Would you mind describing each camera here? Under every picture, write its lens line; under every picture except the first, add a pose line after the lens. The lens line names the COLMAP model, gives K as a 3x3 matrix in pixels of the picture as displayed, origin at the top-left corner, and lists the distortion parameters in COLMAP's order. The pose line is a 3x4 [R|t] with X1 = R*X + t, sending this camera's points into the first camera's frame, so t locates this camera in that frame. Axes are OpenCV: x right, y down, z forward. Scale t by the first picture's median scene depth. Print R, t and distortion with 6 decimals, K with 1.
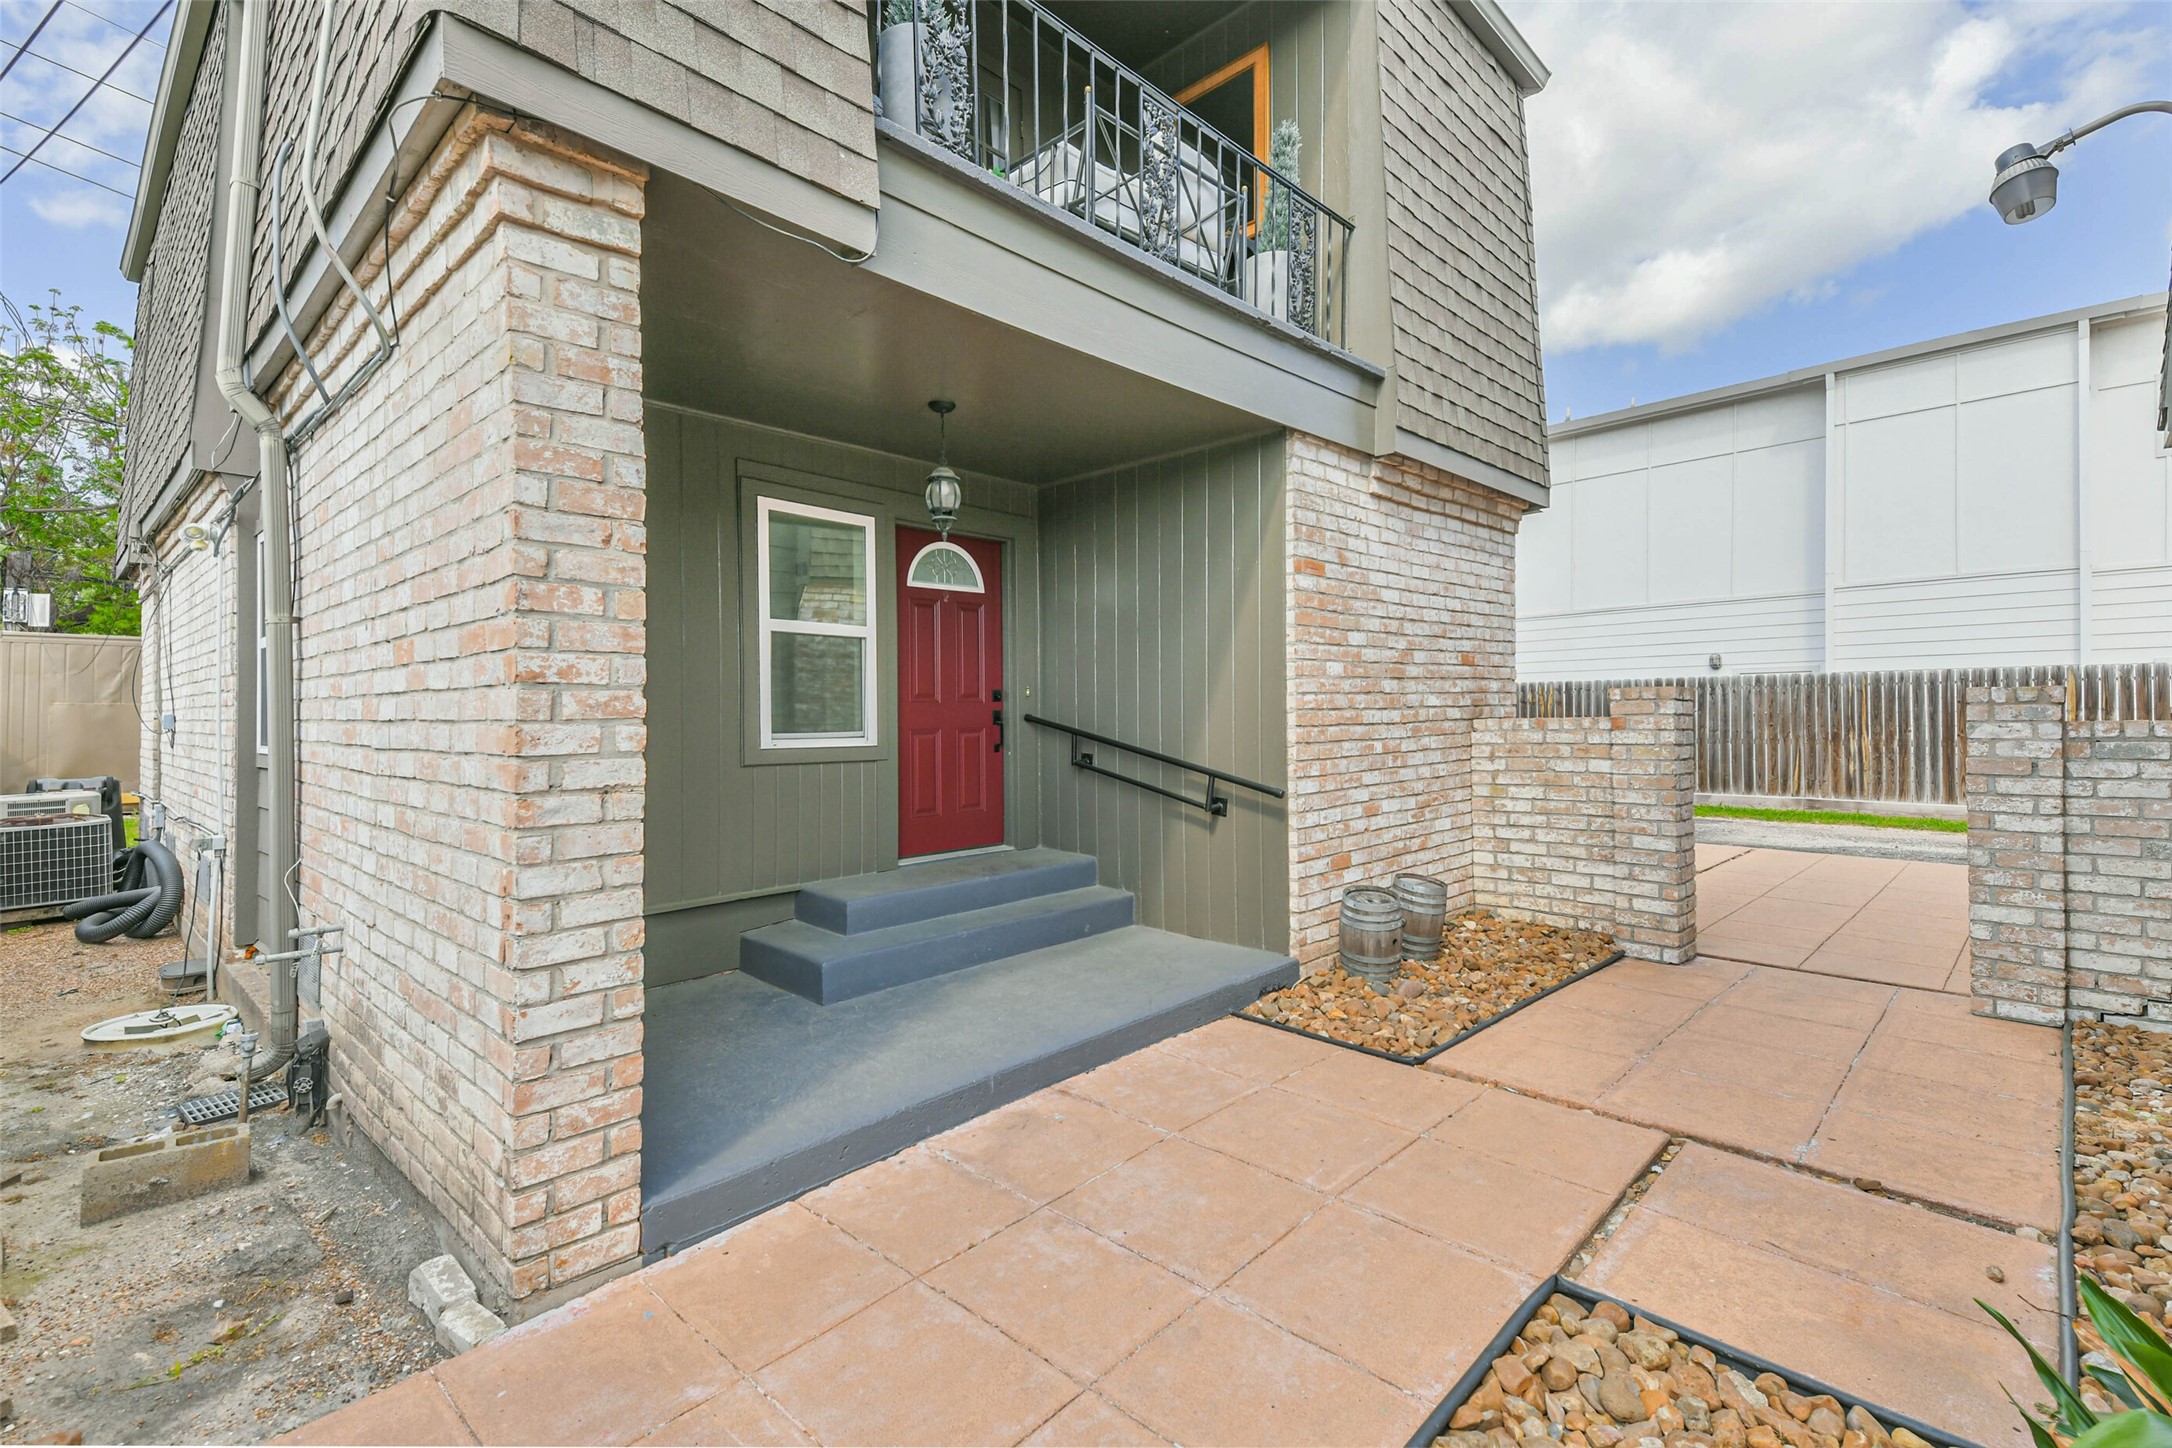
lens RADIAL K [[985.5, 0, 1101.4], [0, 985.5, 716.5], [0, 0, 1]] dist [-0.001624, -0.000586]
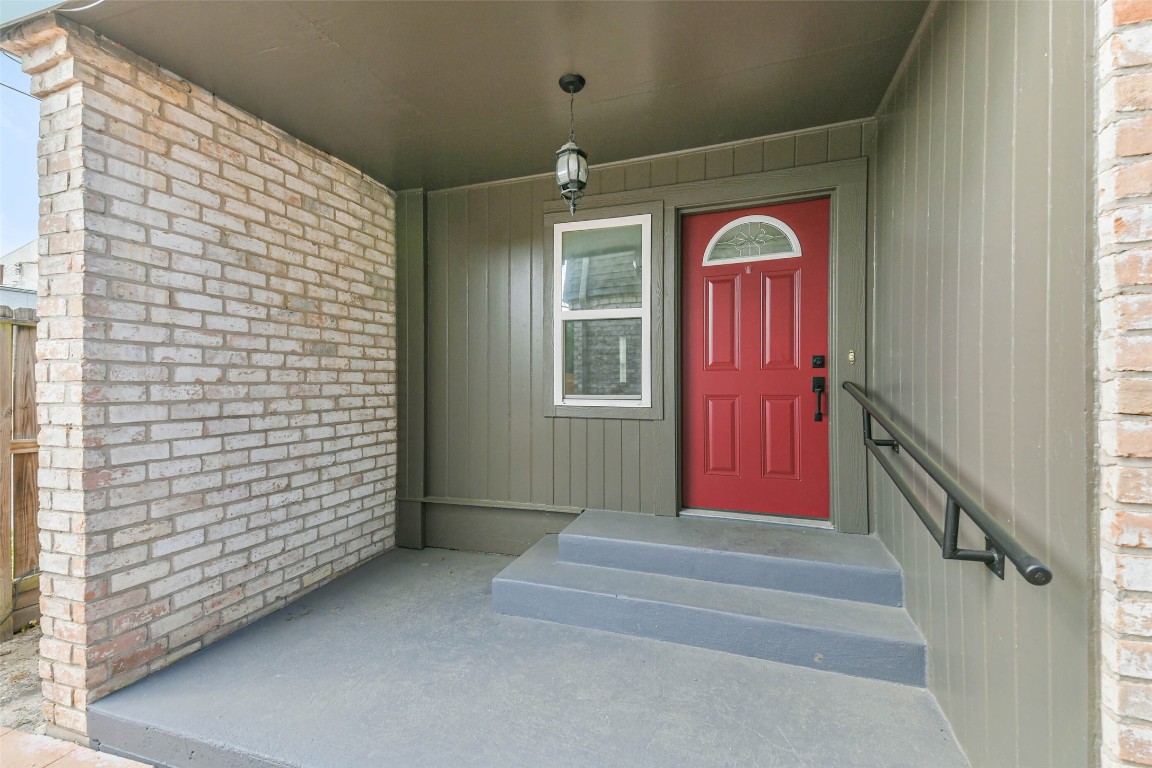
lens RADIAL K [[498.0, 0, 580.8], [0, 498.0, 385.6], [0, 0, 1]] dist [0.088643, -0.042148]
pose [[0.405417, 0.001360, -0.914131, 0.289205], [-0.003654, 0.999993, -0.000133, 0.003372], [0.914125, 0.003395, 0.405419, 0.690250]]
